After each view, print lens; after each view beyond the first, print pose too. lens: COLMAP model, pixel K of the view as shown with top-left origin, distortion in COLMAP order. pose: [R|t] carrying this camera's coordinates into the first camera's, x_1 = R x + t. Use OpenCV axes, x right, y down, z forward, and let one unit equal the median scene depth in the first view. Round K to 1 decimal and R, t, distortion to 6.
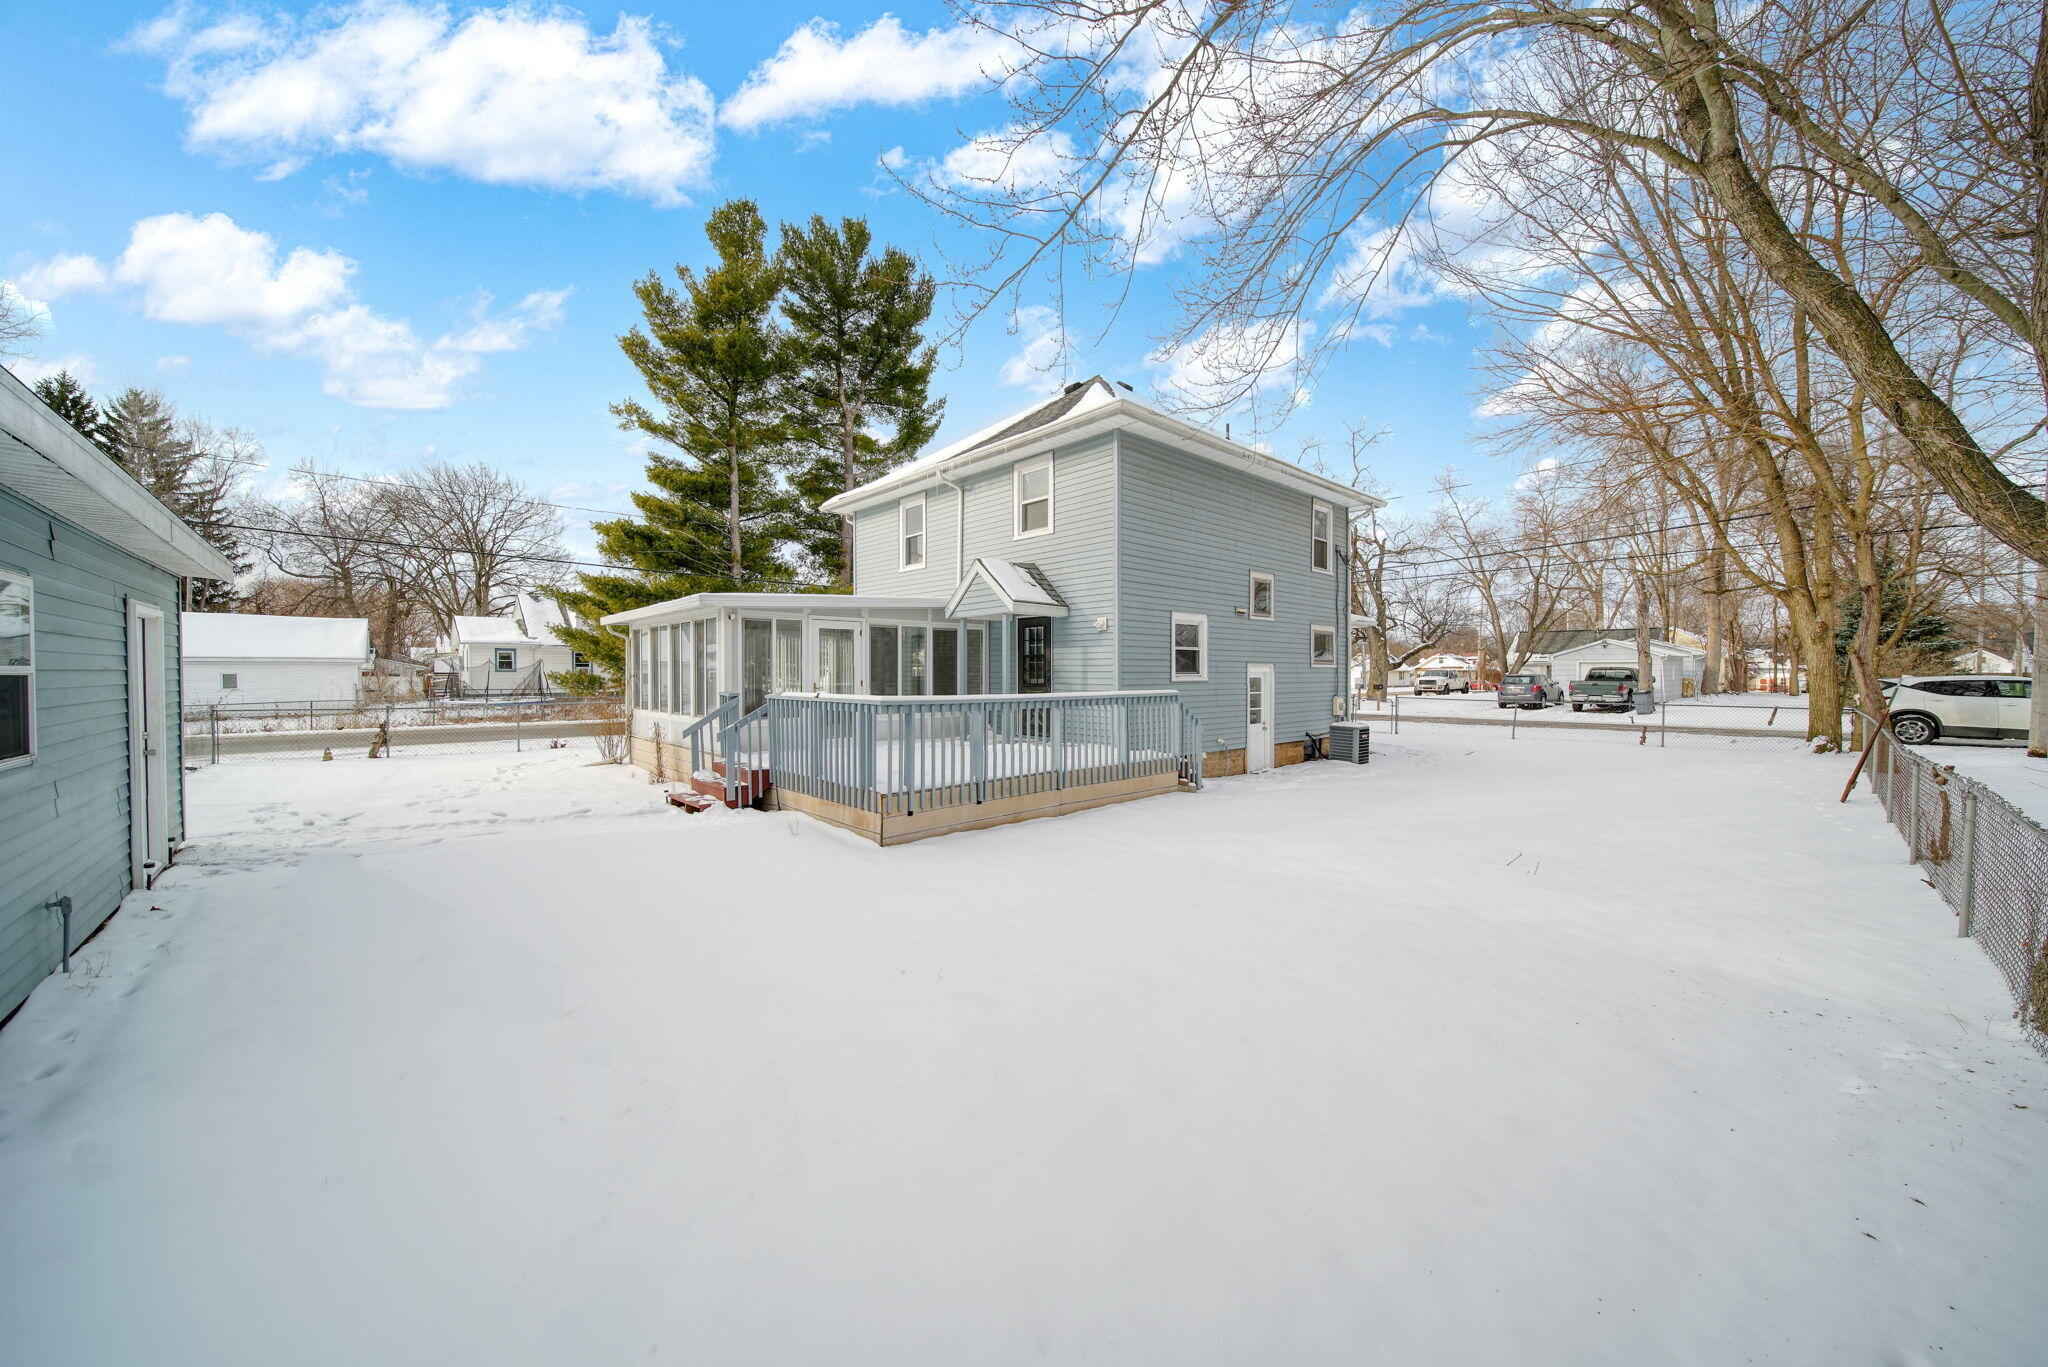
lens RADIAL K [[724.6, 0, 1024.0], [0, 724.6, 683.5], [0, 0, 1]] dist [0.000247, -0.000084]
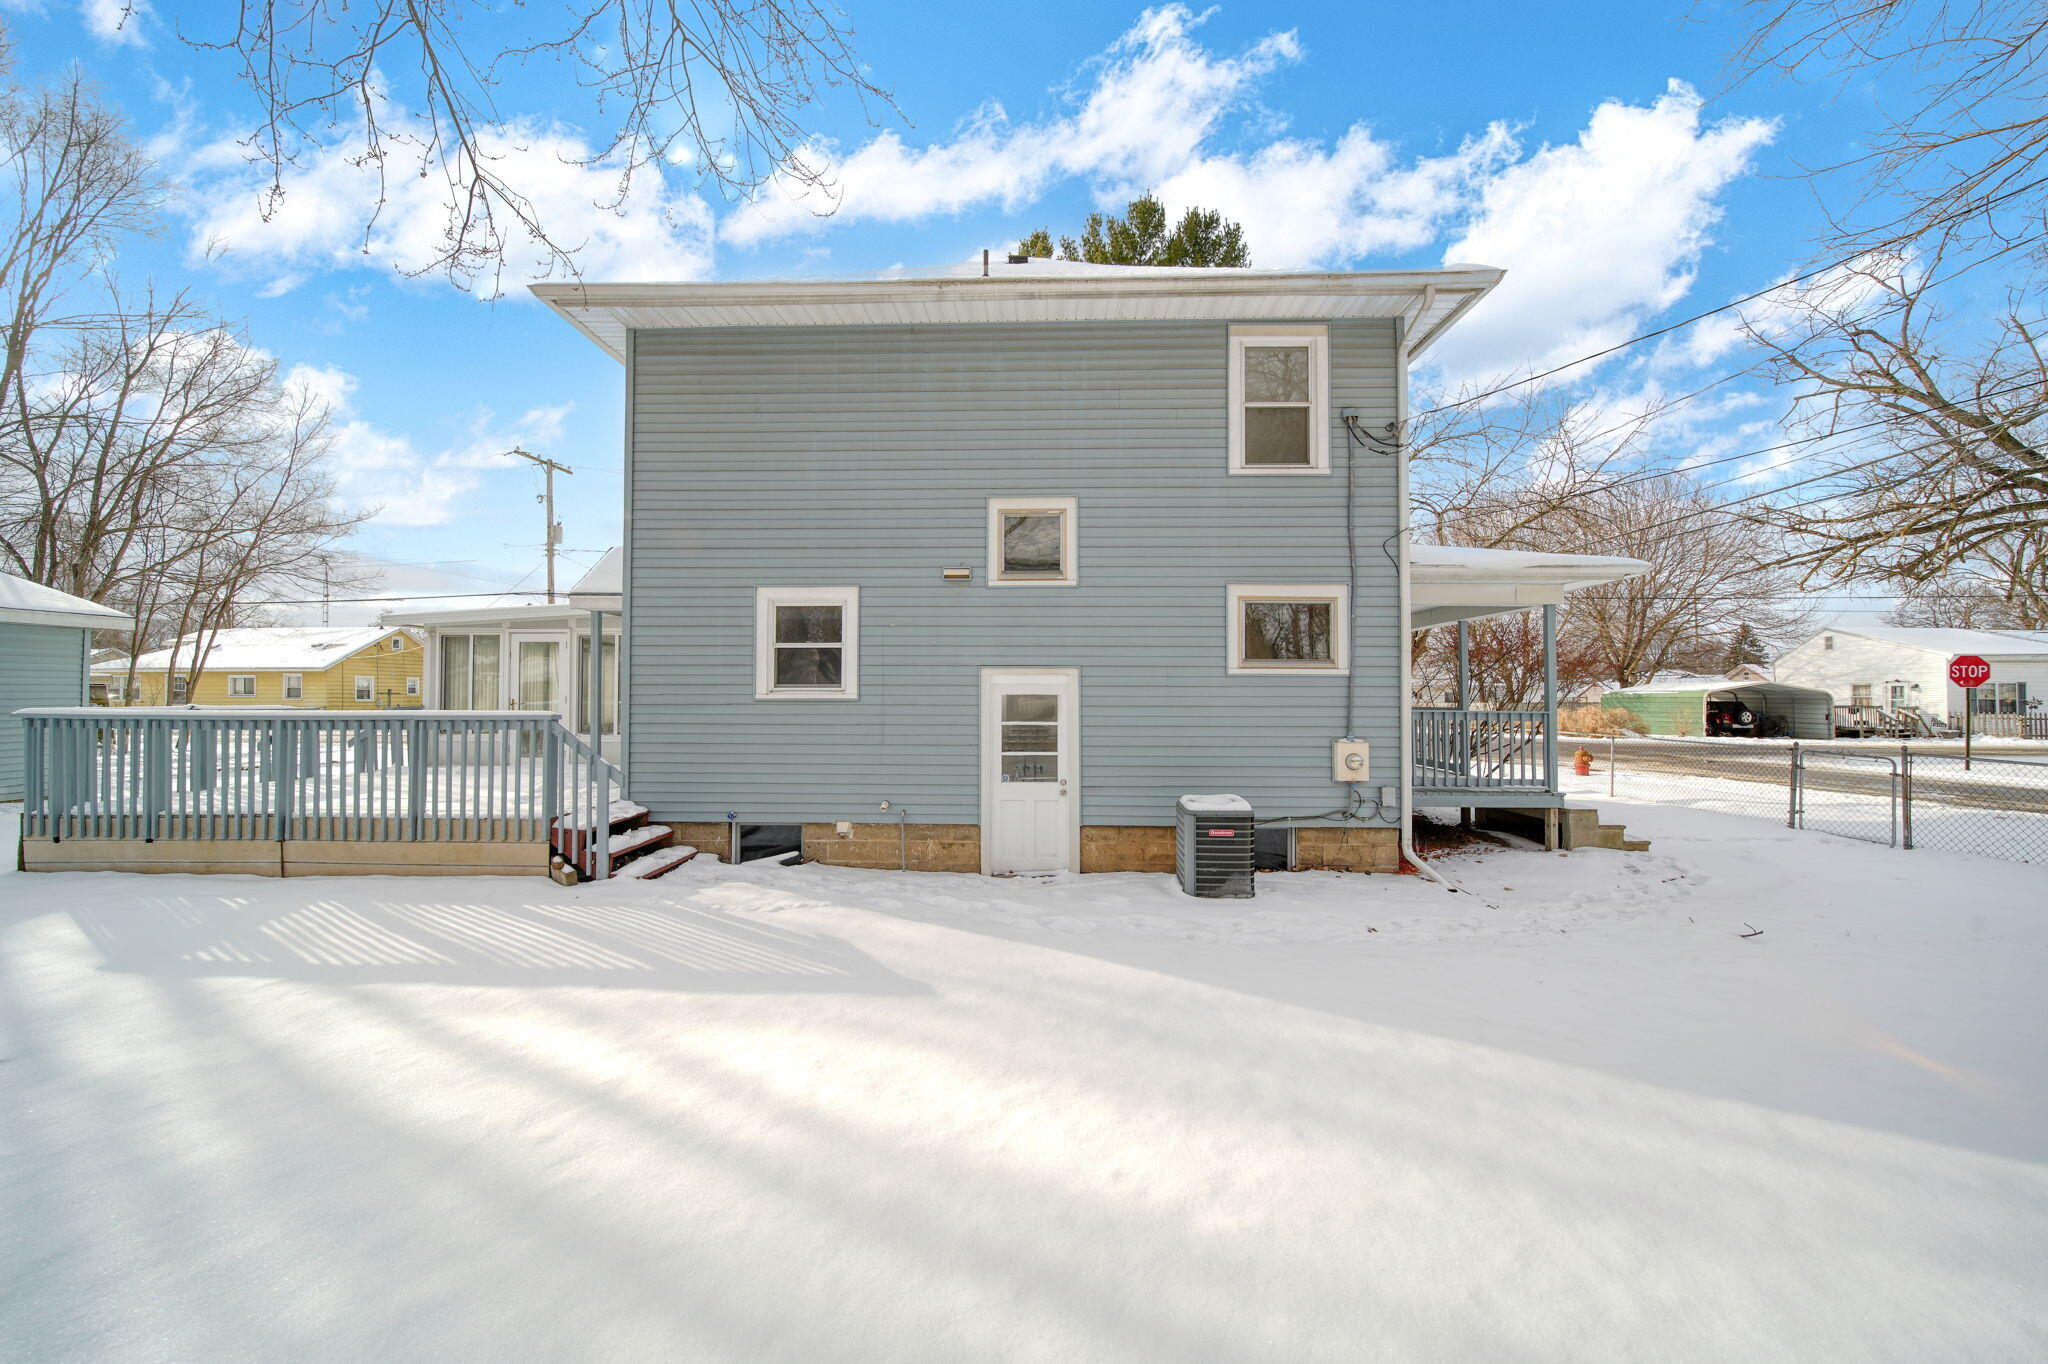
lens RADIAL K [[724.6, 0, 1024.0], [0, 724.6, 682.0], [0, 0, 1]] dist [0.000247, -0.000084]
pose [[0.716508, -0.008694, -0.697525, 0.760124], [-0.011911, 0.999624, -0.024695, -0.004979], [0.697478, 0.026002, 0.716135, 0.678004]]
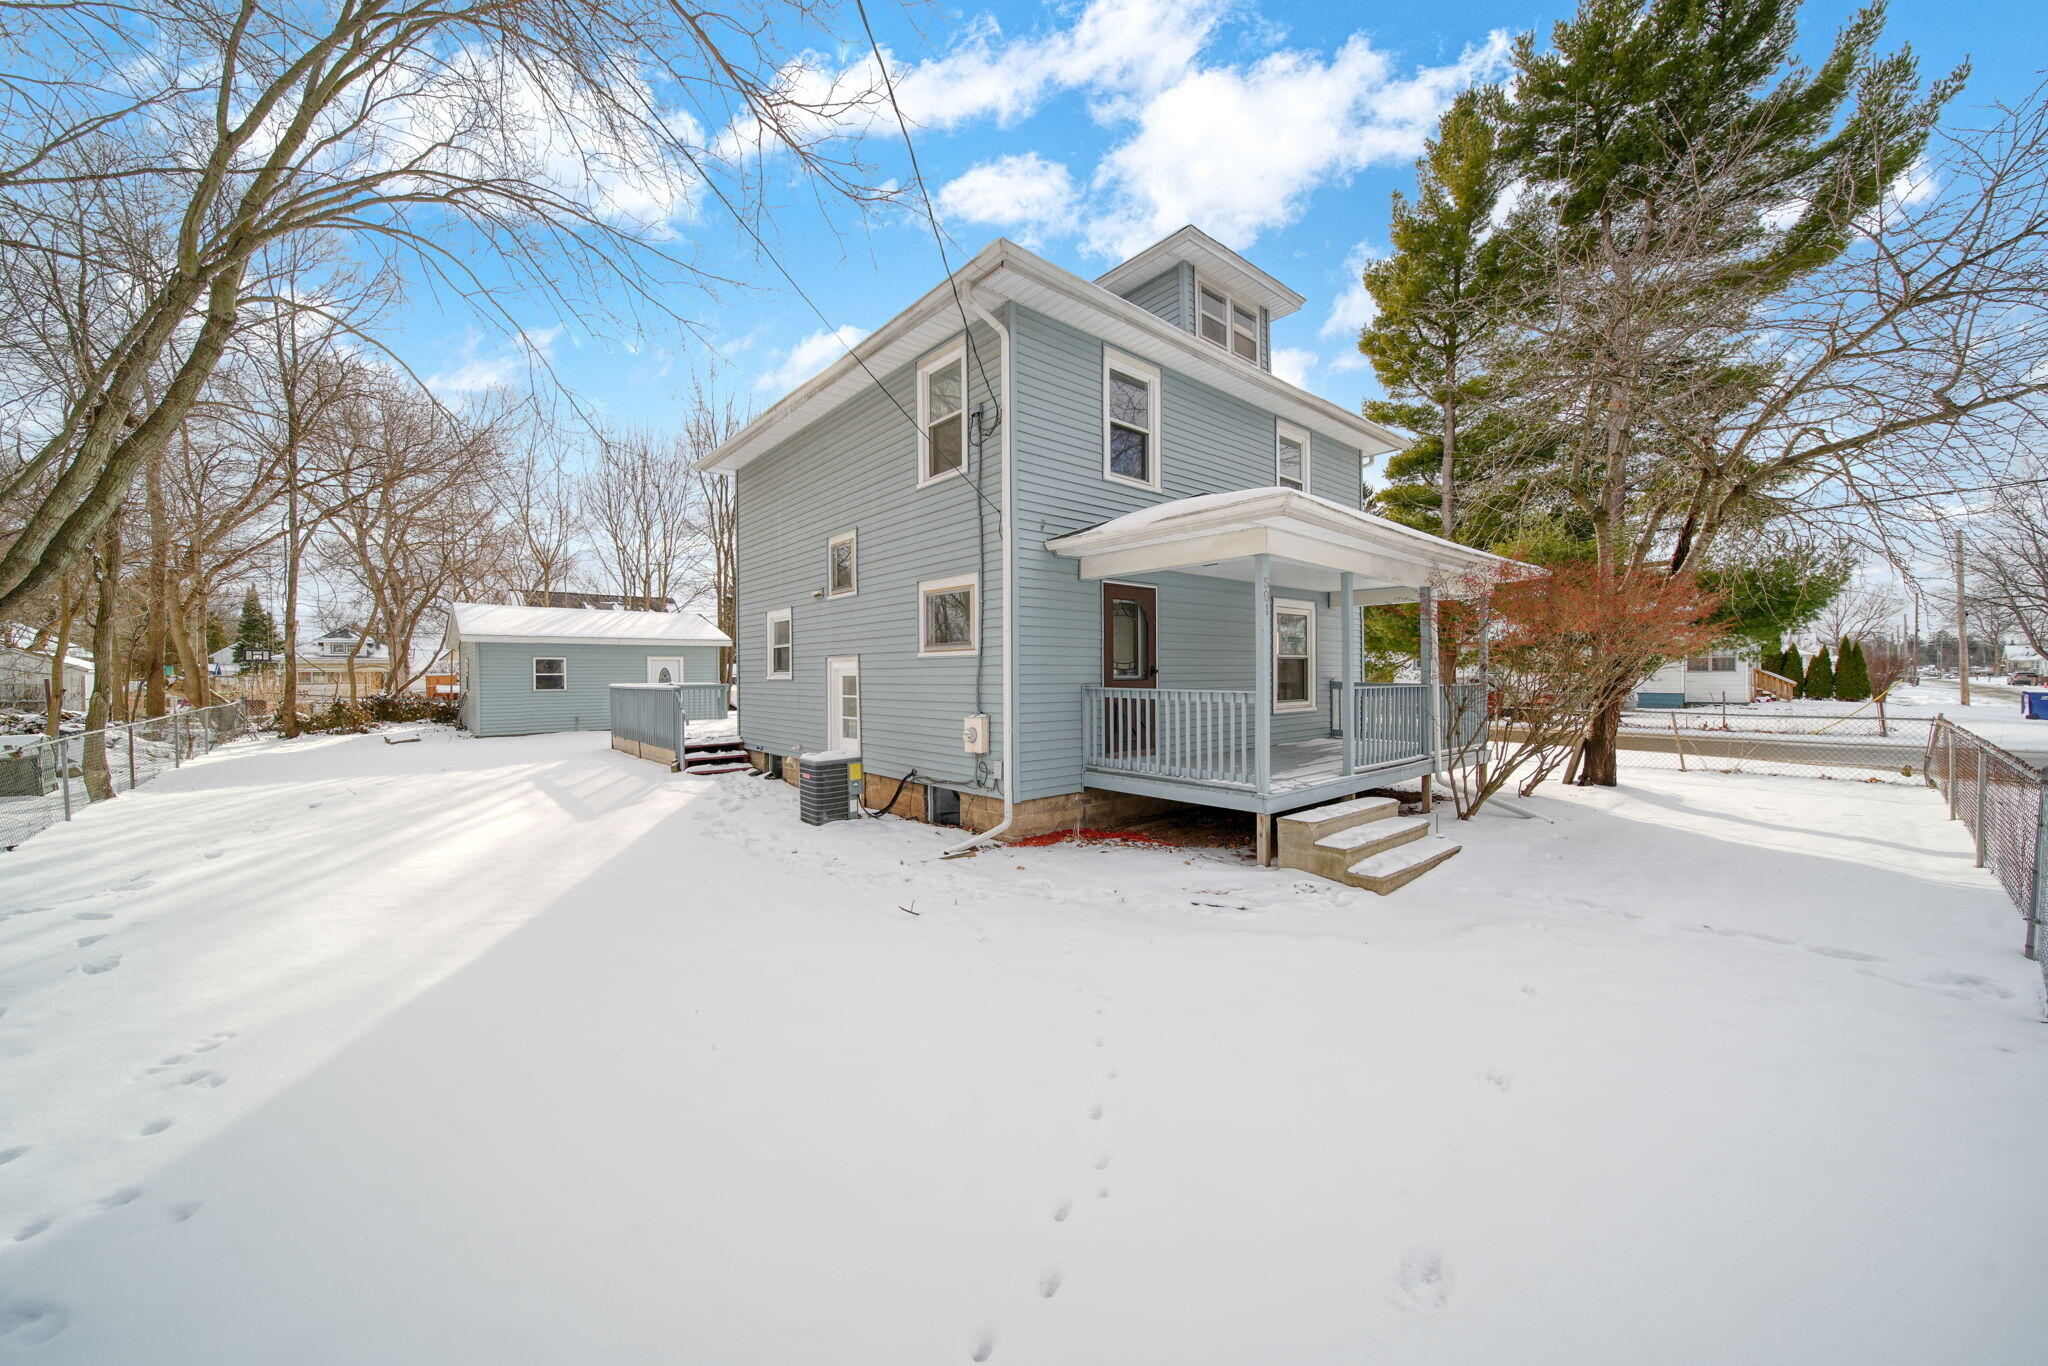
lens RADIAL K [[724.6, 0, 1024.0], [0, 724.6, 683.0], [0, 0, 1]] dist [0.000247, -0.000084]
pose [[-0.026737, 0.011343, -0.999578, 1.194510], [-0.006505, 0.999912, 0.011521, -0.011859], [0.999621, 0.006811, -0.026661, 1.370665]]
